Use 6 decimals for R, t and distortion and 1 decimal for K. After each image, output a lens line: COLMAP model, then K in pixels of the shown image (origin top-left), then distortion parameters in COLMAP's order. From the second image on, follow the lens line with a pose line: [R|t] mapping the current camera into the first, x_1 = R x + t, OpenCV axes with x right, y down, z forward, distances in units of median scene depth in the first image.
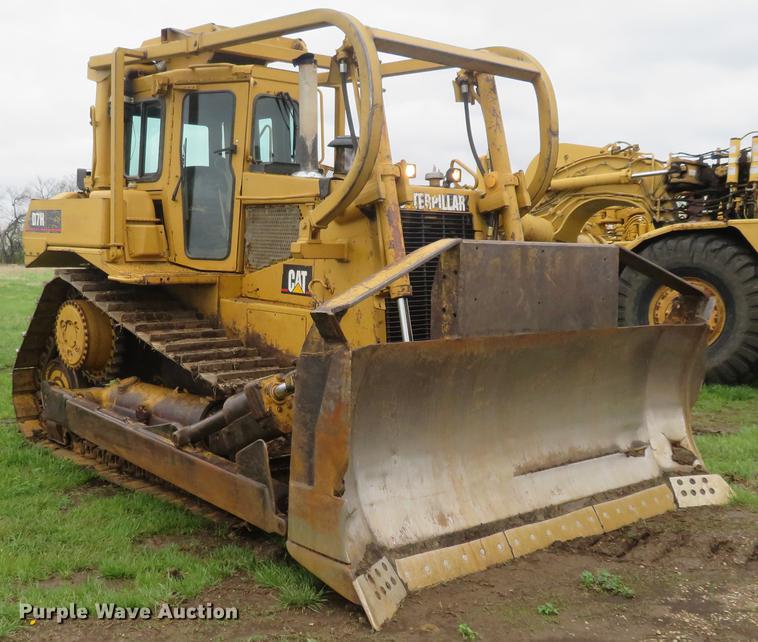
lens RADIAL K [[926.1, 0, 308.2], [0, 926.1, 365.4], [0, 0, 1]] dist [-0.012983, -0.027368]
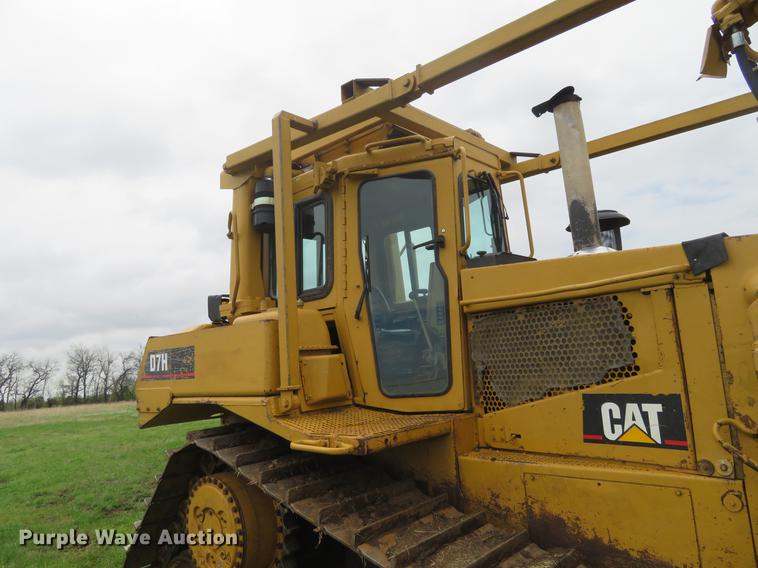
lens RADIAL K [[542.3, 0, 379.0], [0, 542.3, 284.0], [0, 0, 1]] dist [-0.005412, 0.002303]
pose [[0.987147, -0.072256, 0.142551, -0.214522], [0.109049, 0.956589, -0.270271, -0.099915], [-0.116834, 0.282342, 0.952173, 0.670376]]
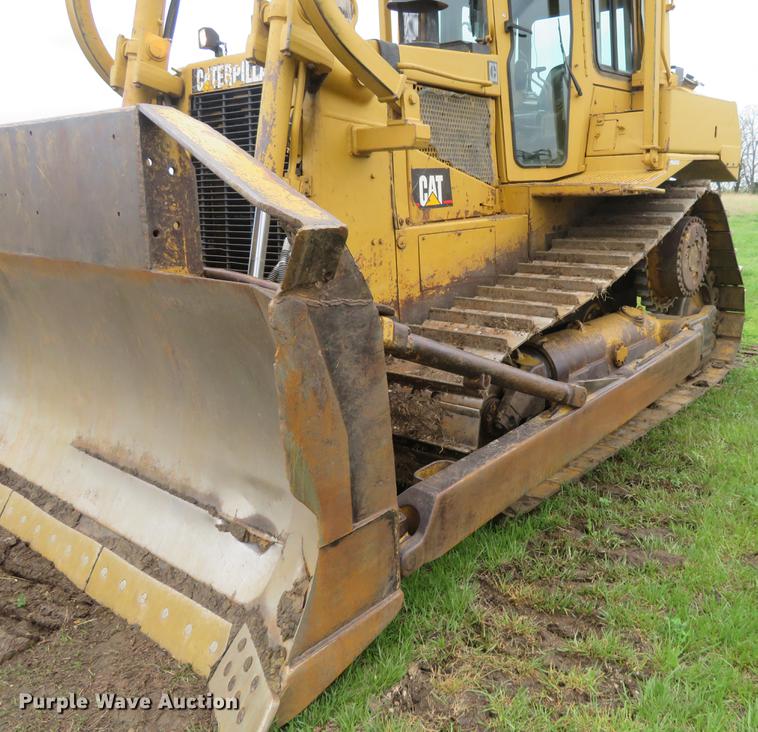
lens RADIAL K [[698.7, 0, 488.7], [0, 698.7, 366.2], [0, 0, 1]] dist [-0.012097, 0.009262]
pose [[0.229176, 0.226407, -0.946688, 0.700651], [-0.110544, 0.972335, 0.205780, -0.083168], [0.967087, 0.057491, 0.247864, 1.003568]]
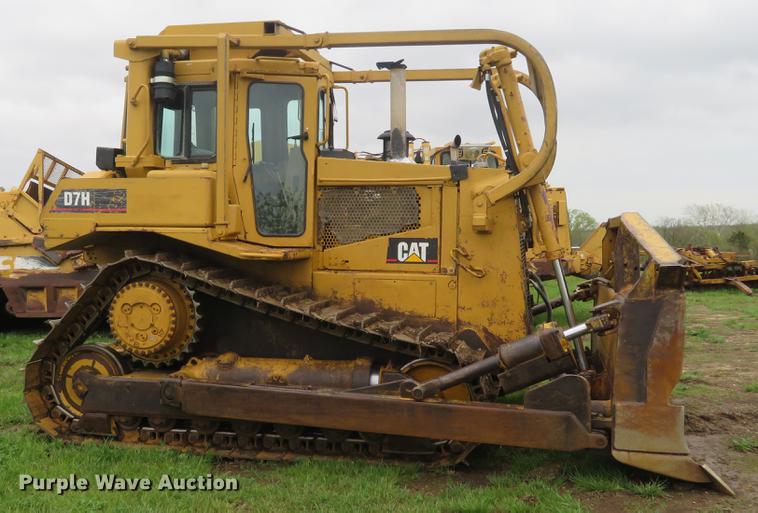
lens RADIAL K [[822.3, 0, 341.1], [0, 822.3, 306.8], [0, 0, 1]] dist [-0.063258, 0.014185]
pose [[0.810842, -0.067978, 0.581303, -0.695506], [0.090516, 0.995847, -0.009802, -0.020146], [-0.578223, 0.060565, 0.813628, 0.216286]]
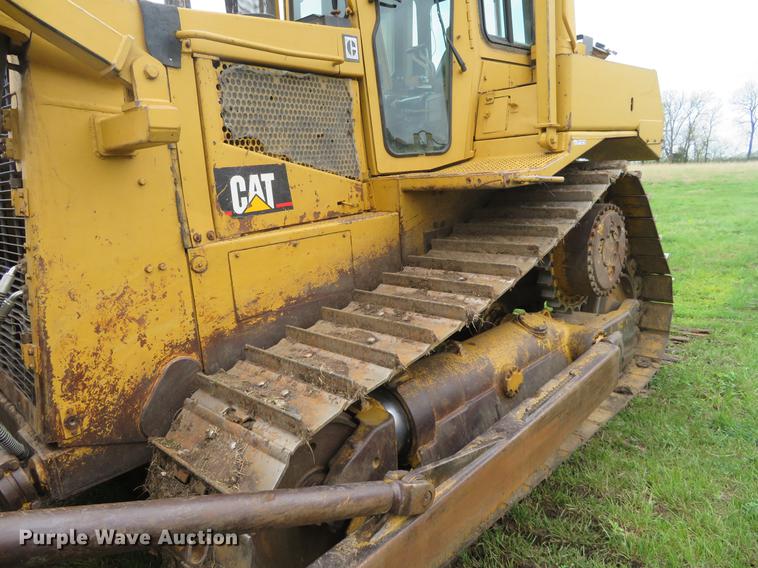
lens RADIAL K [[542.3, 0, 379.0], [0, 542.3, 284.0], [0, 0, 1]] dist [-0.005412, 0.002303]
pose [[0.096890, 0.184928, -0.977964, 0.477441], [-0.072479, 0.981289, 0.178376, -0.111536], [0.992653, 0.053599, 0.108481, 1.139387]]
